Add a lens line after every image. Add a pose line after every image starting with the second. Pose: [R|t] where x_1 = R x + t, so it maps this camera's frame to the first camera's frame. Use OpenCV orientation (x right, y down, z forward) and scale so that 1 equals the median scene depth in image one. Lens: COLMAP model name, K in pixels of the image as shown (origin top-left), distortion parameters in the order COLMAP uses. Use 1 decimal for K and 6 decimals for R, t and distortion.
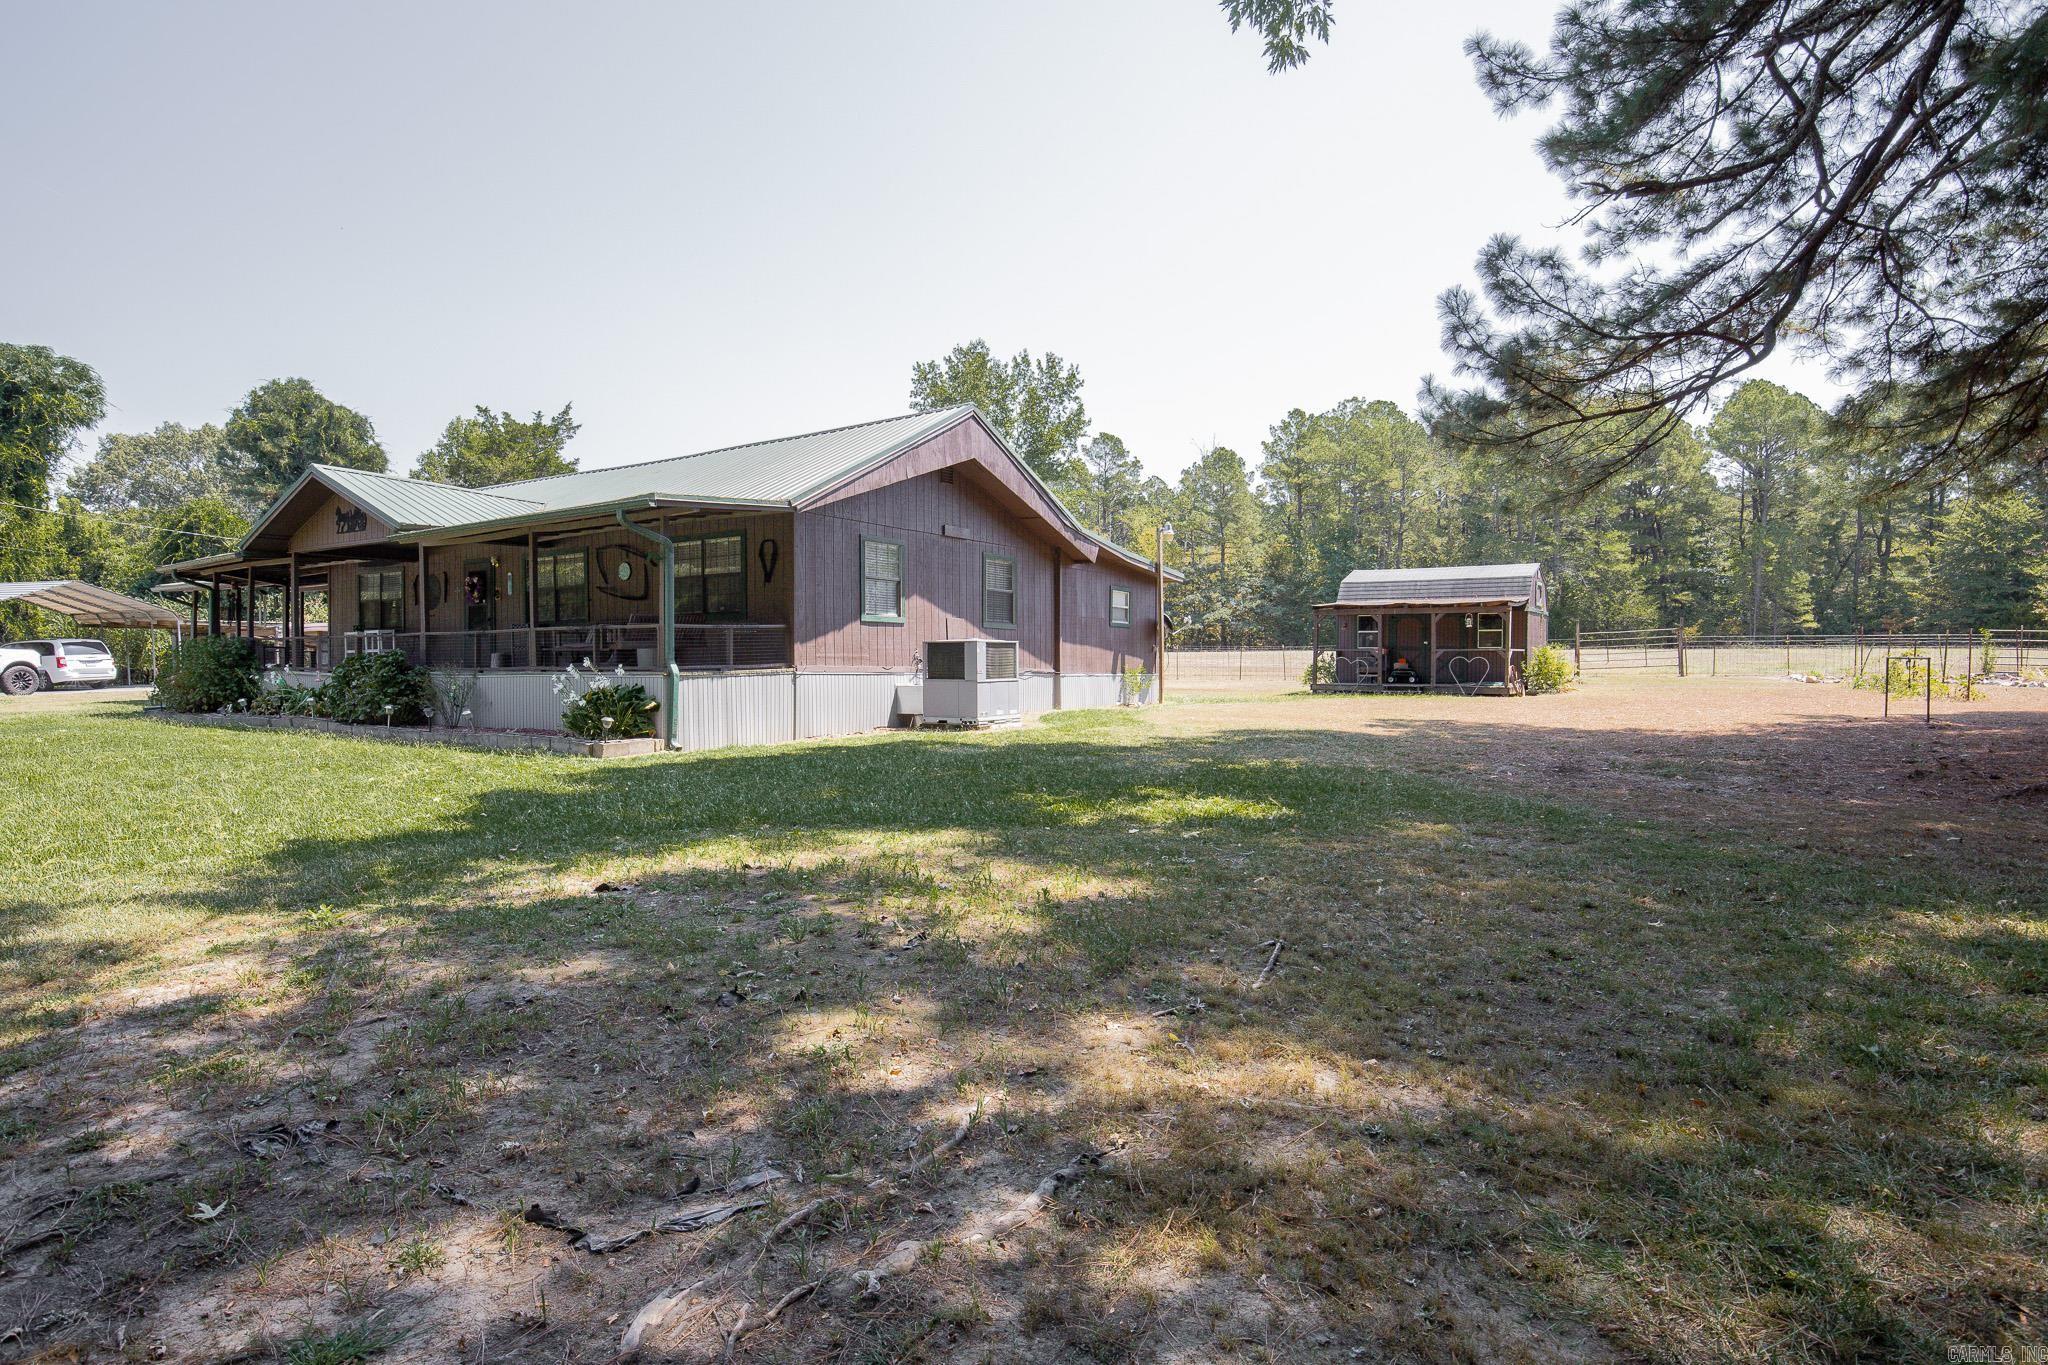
lens RADIAL K [[1141.5, 0, 1017.6], [0, 1141.5, 680.3], [0, 0, 1]] dist [-0.000308, 0.000179]
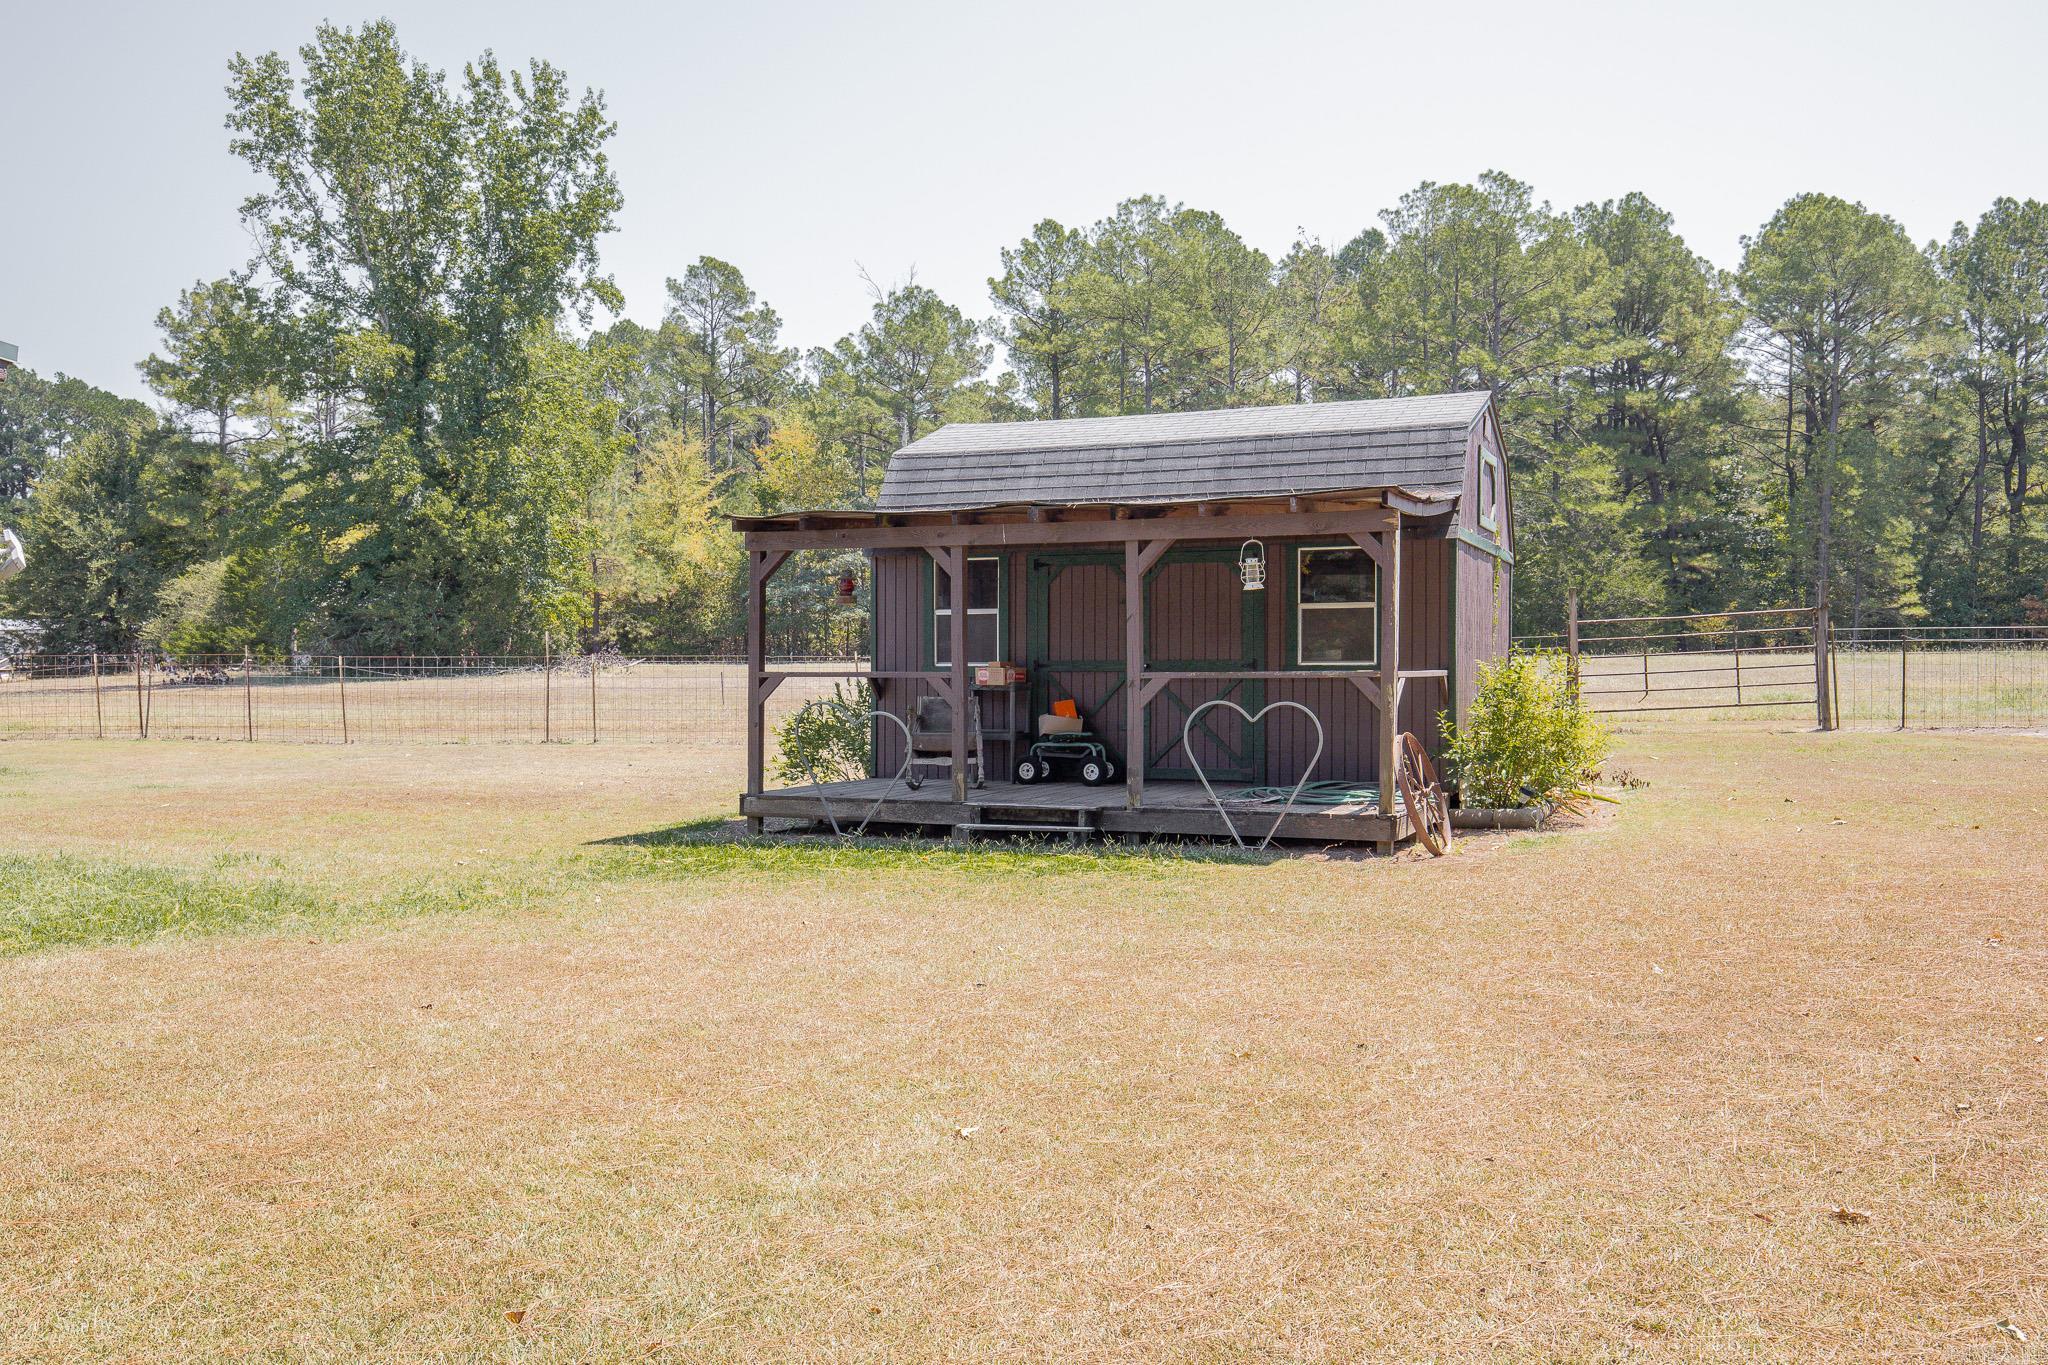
lens RADIAL K [[1782.9, 0, 1026.4], [0, 1782.9, 685.0], [0, 0, 1]] dist [0.065077, 0.000766]
pose [[0.981916, -0.006783, 0.189194, 0.084016], [0.008756, 0.999916, -0.009599, -0.006528], [-0.189113, 0.011082, 0.981893, 0.190424]]
